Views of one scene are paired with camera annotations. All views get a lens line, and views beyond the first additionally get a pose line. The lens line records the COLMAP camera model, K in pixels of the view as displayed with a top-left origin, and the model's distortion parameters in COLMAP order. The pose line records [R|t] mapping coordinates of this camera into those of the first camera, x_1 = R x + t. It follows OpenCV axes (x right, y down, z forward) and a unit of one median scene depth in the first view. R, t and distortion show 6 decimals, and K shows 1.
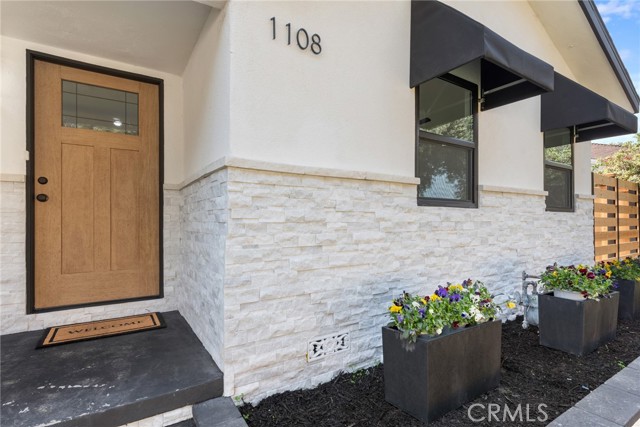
lens RADIAL K [[314.2, 0, 320.9], [0, 314.2, 216.4], [0, 0, 1]] dist [0.004223, -0.000317]
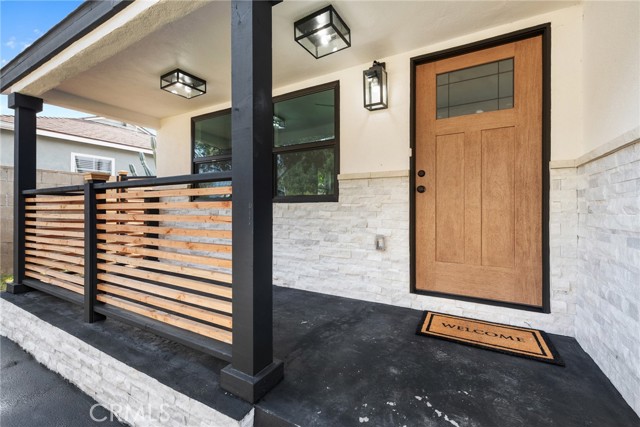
lens RADIAL K [[274.9, 0, 320.0], [0, 274.9, 213.5], [0, 0, 1]] dist [0.010953, -0.000395]
pose [[0.468518, 0.017953, -0.883271, -0.192795], [0.009873, 0.999625, 0.025555, -0.002081], [0.883399, -0.020694, 0.468165, 0.228920]]
